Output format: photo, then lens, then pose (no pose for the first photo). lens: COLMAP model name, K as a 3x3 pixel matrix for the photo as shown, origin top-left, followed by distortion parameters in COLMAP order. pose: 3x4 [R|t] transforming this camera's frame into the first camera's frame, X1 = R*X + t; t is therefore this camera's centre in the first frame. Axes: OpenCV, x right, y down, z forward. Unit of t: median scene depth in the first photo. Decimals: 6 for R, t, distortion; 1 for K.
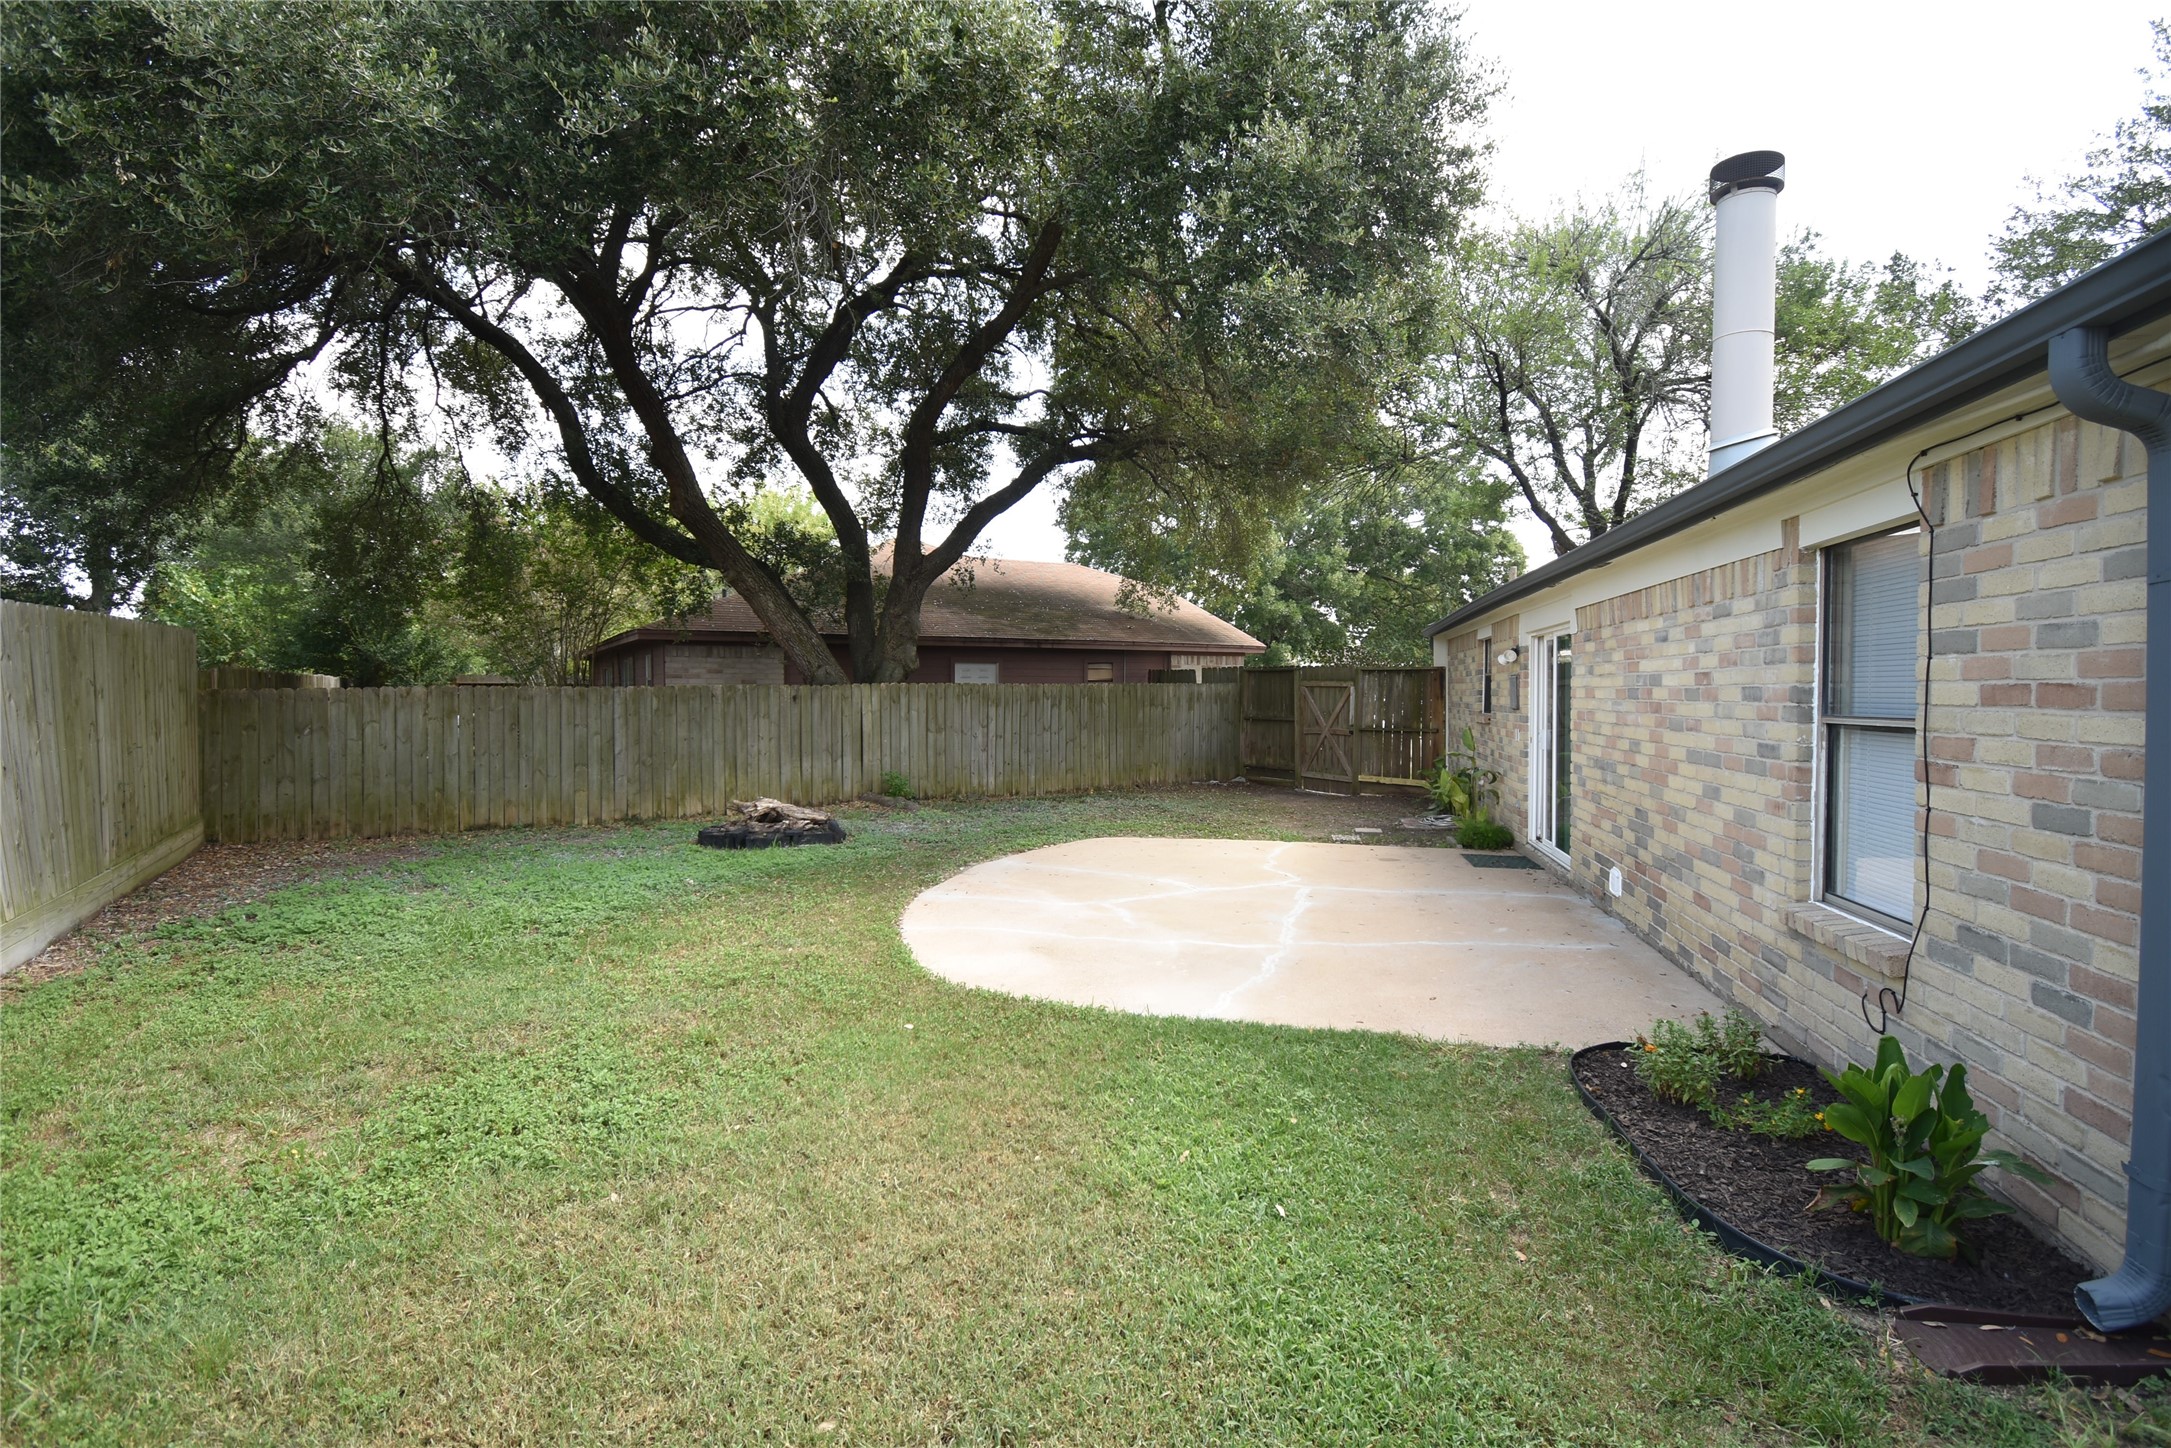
lens RADIAL K [[1040.3, 0, 1085.5], [0, 1040.3, 724.0], [0, 0, 1]] dist [-0.014058, -0.000220]
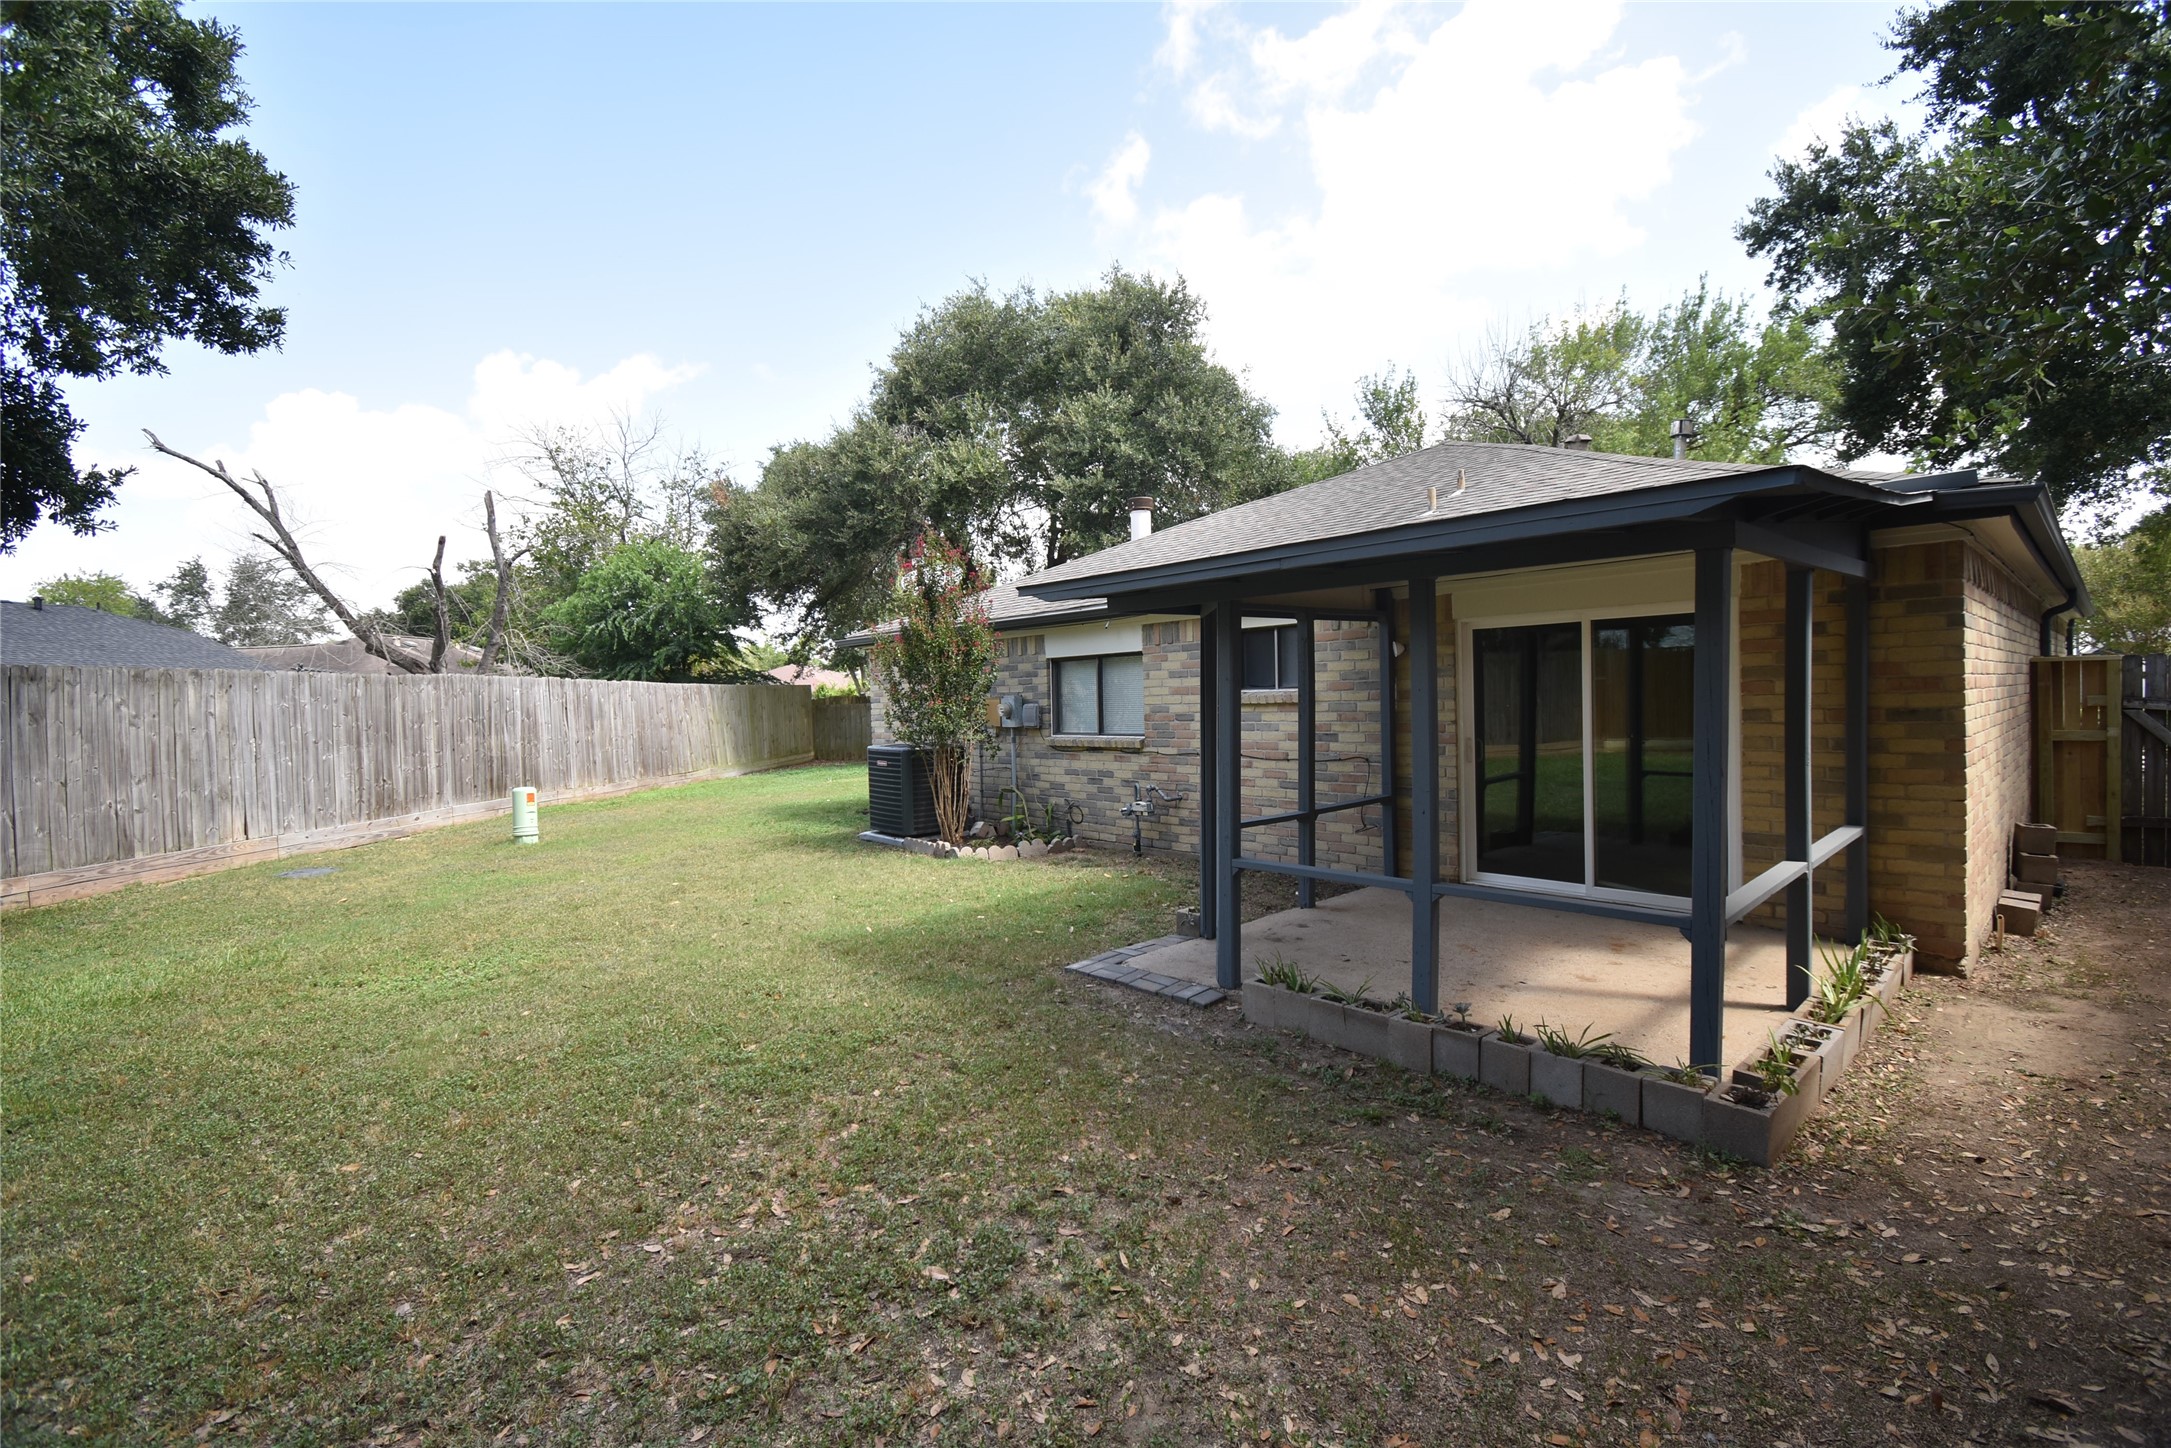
lens RADIAL K [[947.4, 0, 1085.5], [0, 947.4, 724.0], [0, 0, 1]] dist [-0.000538, -0.000218]
pose [[0.822520, -0.005685, -0.568708, 0.800503], [0.008630, 0.999960, 0.002486, 0.011173], [0.568671, -0.006952, 0.822536, -0.462136]]
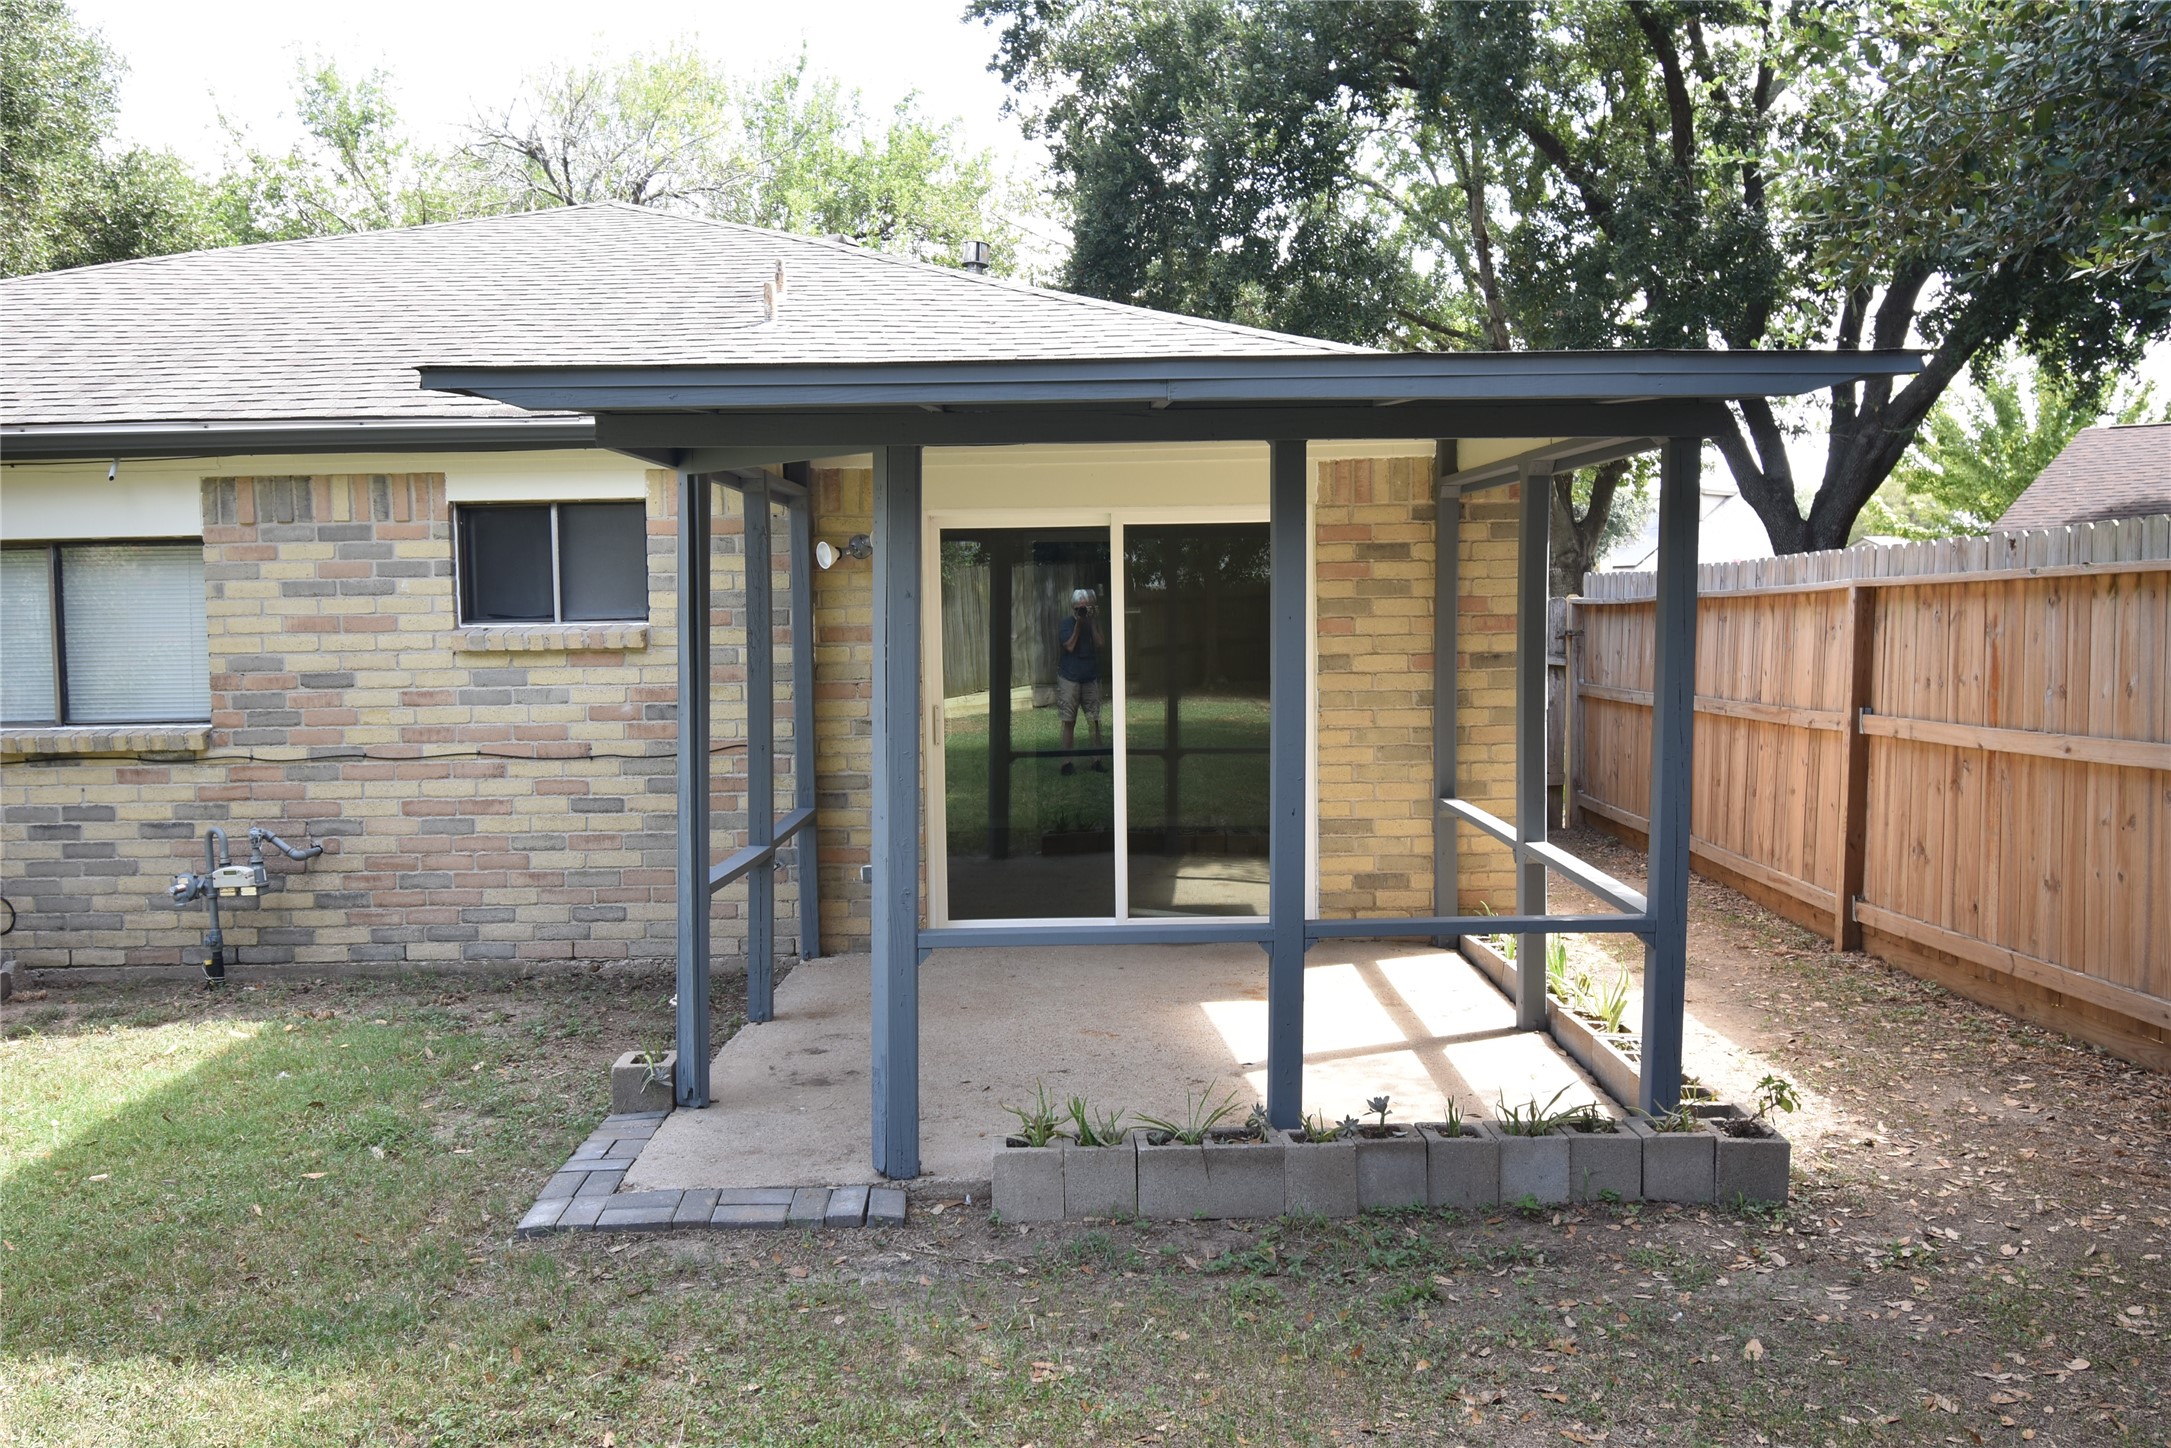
lens RADIAL K [[1636.1, 0, 1085.5], [0, 1636.1, 724.0], [0, 0, 1]] dist [0.000237, -0.001673]
pose [[0.975277, -0.029638, 0.218990, 0.637407], [0.023421, 0.999247, 0.030929, 0.012154], [-0.219741, -0.025035, 0.975237, -0.462658]]
